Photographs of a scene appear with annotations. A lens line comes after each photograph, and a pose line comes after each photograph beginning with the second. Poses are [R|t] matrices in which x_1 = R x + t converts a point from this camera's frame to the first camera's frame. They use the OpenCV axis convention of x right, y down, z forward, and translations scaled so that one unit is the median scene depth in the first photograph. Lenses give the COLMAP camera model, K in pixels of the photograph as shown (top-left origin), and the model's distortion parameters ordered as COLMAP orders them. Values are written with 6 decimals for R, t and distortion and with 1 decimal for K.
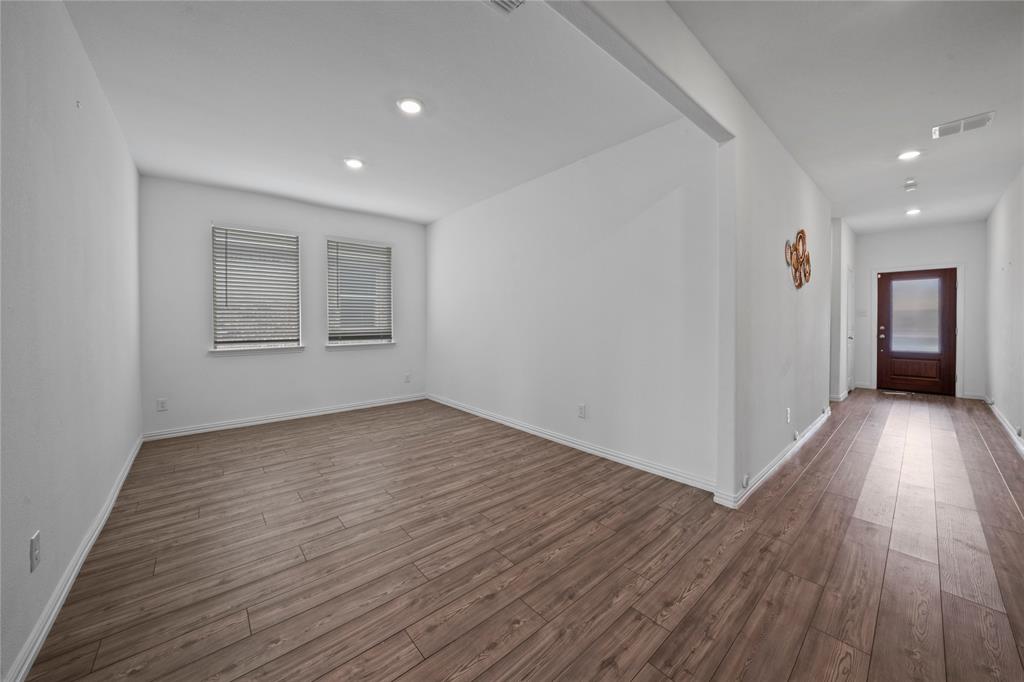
lens RADIAL K [[362.5, 0, 517.5], [0, 362.5, 324.2], [0, 0, 1]] dist [-0.023557, 0.004218]
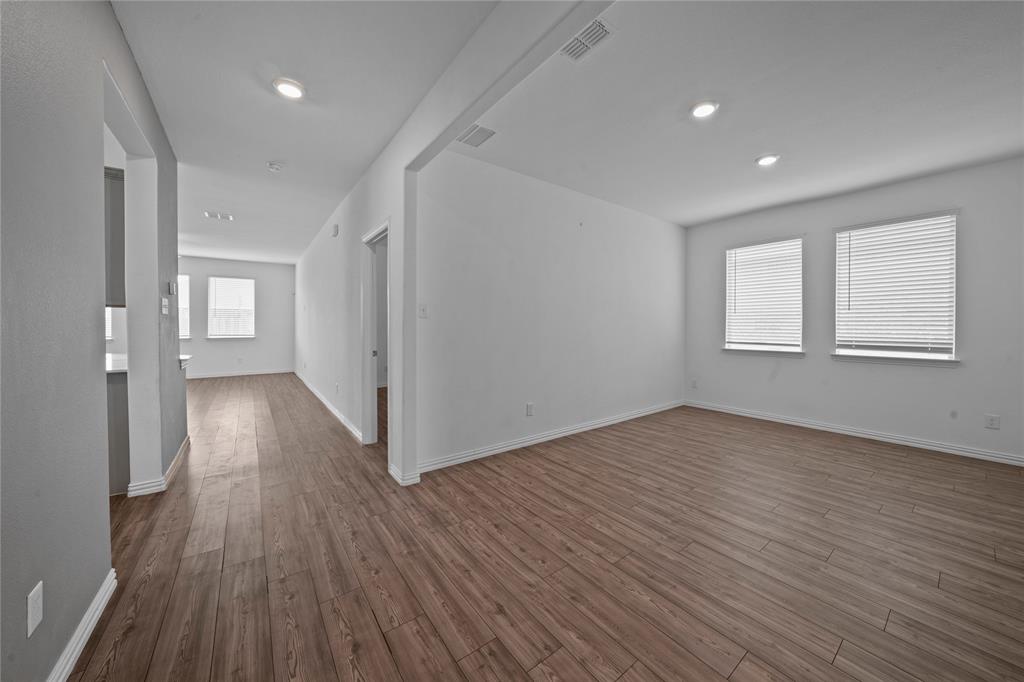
lens RADIAL K [[362.5, 0, 524.7], [0, 362.5, 324.2], [0, 0, 1]] dist [-0.023557, 0.004218]
pose [[-0.055336, 0.000205, -0.998468, 0.891756], [-0.012982, 0.999915, 0.000924, -0.009673], [0.998383, 0.013013, -0.055328, 0.692996]]
